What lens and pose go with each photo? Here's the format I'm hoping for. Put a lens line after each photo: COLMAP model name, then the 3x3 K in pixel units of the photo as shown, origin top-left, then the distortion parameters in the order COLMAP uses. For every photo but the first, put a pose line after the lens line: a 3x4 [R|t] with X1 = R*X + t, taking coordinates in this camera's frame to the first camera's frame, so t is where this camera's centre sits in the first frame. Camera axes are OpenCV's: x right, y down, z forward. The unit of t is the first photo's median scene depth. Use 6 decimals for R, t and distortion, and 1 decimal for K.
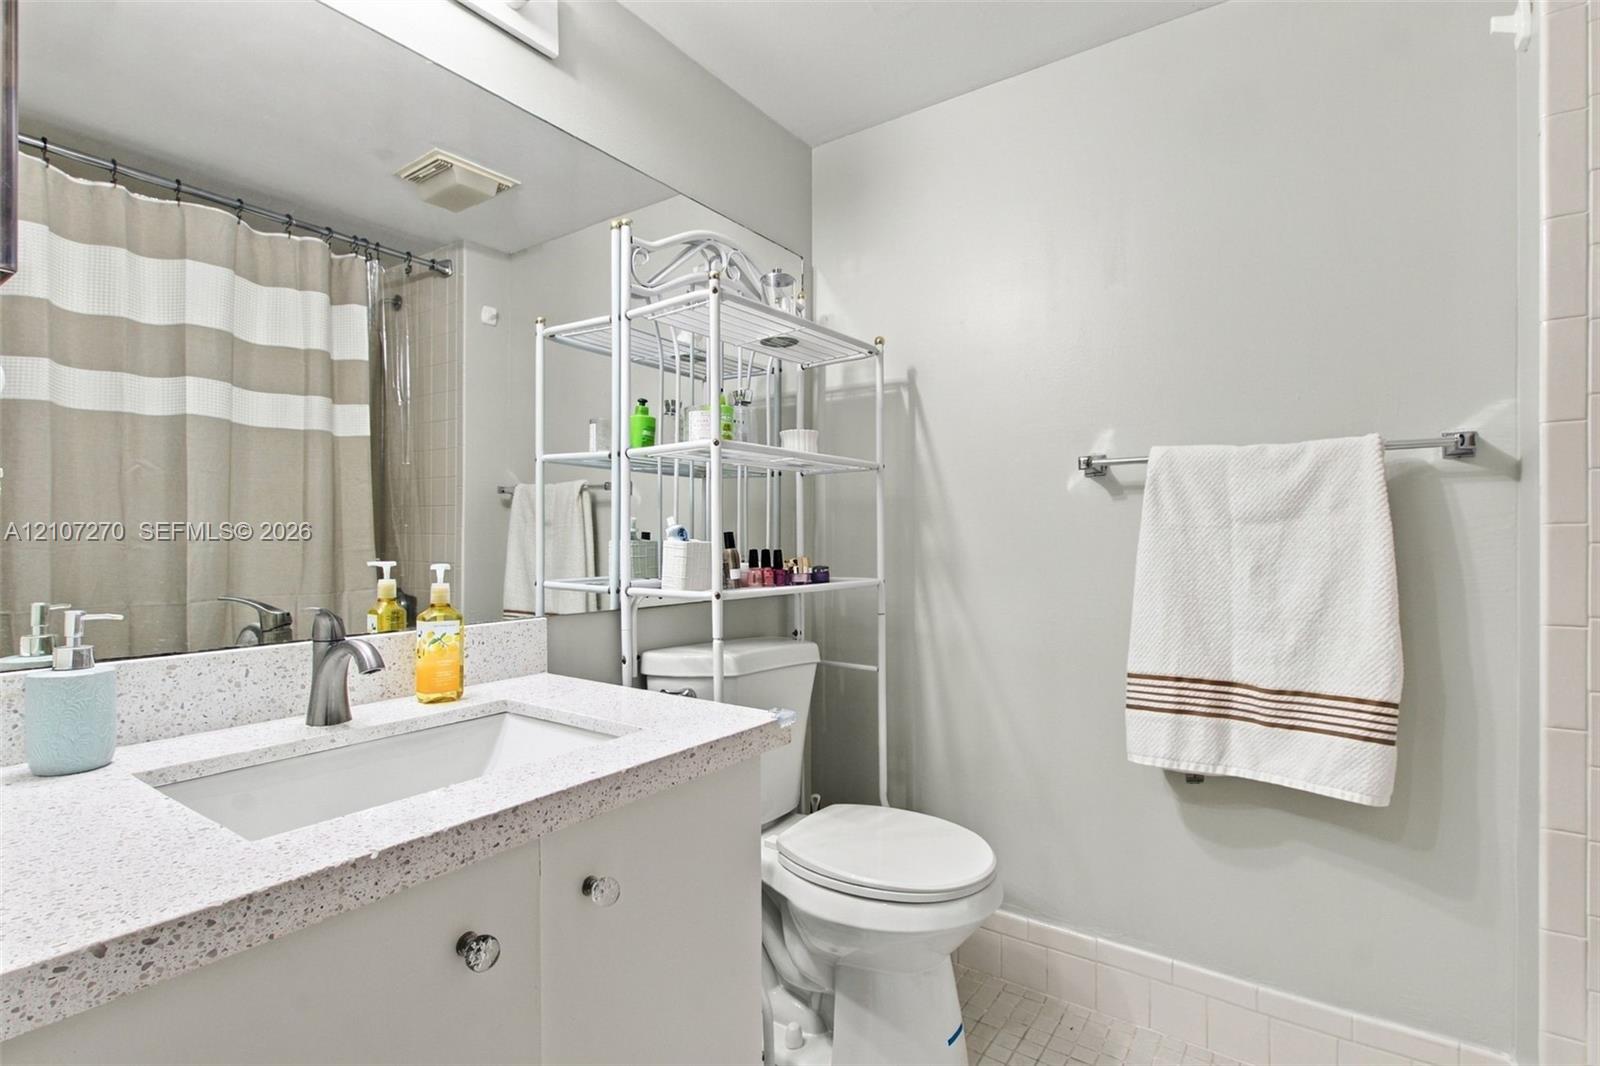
lens RADIAL K [[762.5, 0, 778.9], [0, 762.5, 539.4], [0, 0, 1]] dist [-0.001560, 0.001795]
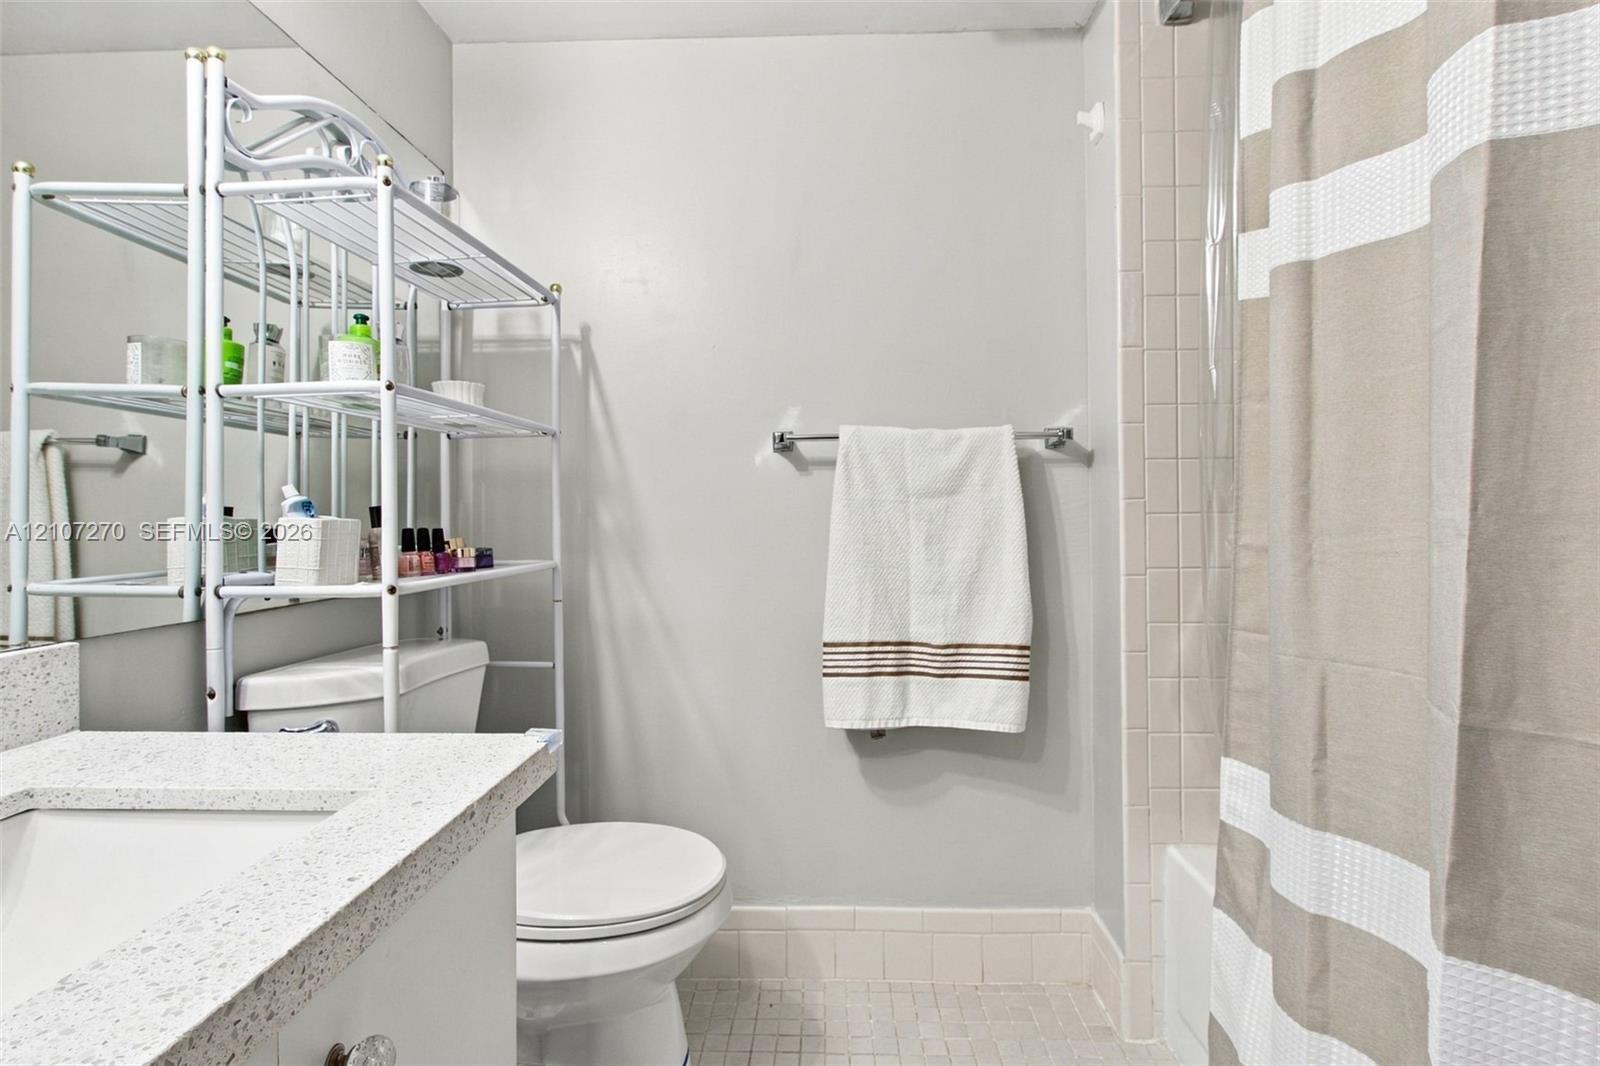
lens RADIAL K [[776.6, 0, 805.2], [0, 776.6, 508.4], [0, 0, 1]] dist [-0.001024, 0.002736]
pose [[0.833382, 0.000539, 0.552697, -0.146042], [0.006597, 0.999919, -0.010922, 0.004377], [-0.552658, 0.012748, 0.833311, 0.128131]]
